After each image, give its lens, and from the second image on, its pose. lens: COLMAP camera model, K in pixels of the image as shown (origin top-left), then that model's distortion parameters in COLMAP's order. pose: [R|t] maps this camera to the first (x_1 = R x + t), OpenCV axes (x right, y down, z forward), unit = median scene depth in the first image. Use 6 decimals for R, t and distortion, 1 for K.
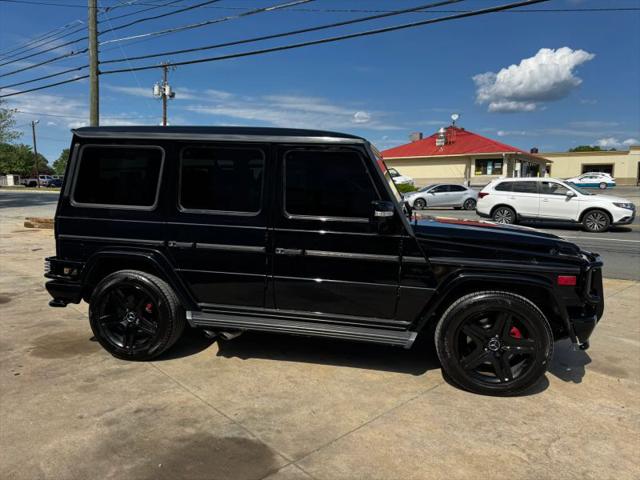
lens RADIAL K [[452.6, 0, 321.7], [0, 452.6, 246.8], [0, 0, 1]] dist [0.030138, -0.032623]
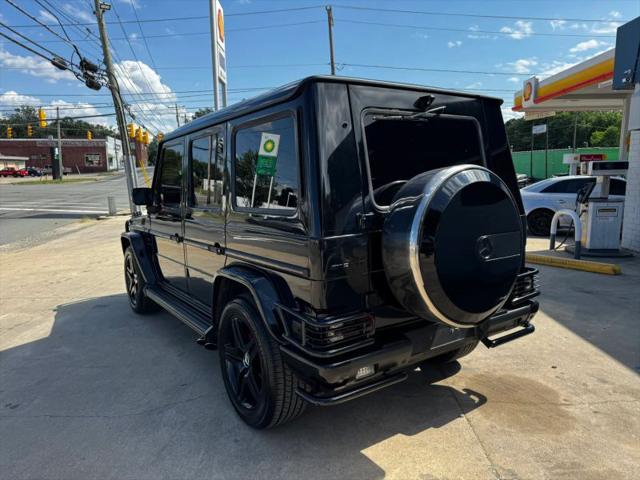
lens RADIAL K [[452.6, 0, 323.6], [0, 452.6, 235.7], [0, 0, 1]] dist [0.030138, -0.032623]
pose [[-0.712991, -0.088299, 0.695591, -0.948068], [0.107805, 0.966439, 0.233183, -0.263633], [-0.692836, 0.241245, -0.679543, 1.892092]]
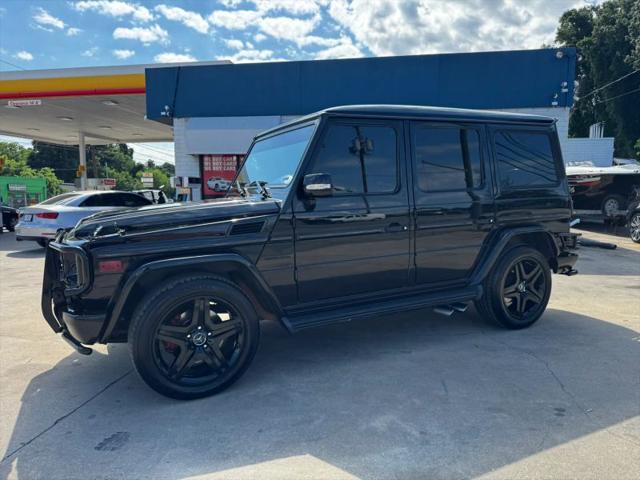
lens RADIAL K [[452.6, 0, 320.0], [0, 452.6, 245.4], [0, 0, 1]] dist [0.030138, -0.032623]
pose [[-0.787536, 0.073450, -0.611876, 0.724858], [-0.079142, 0.972597, 0.218615, -0.211283], [0.611166, 0.220592, -0.760142, 2.052257]]
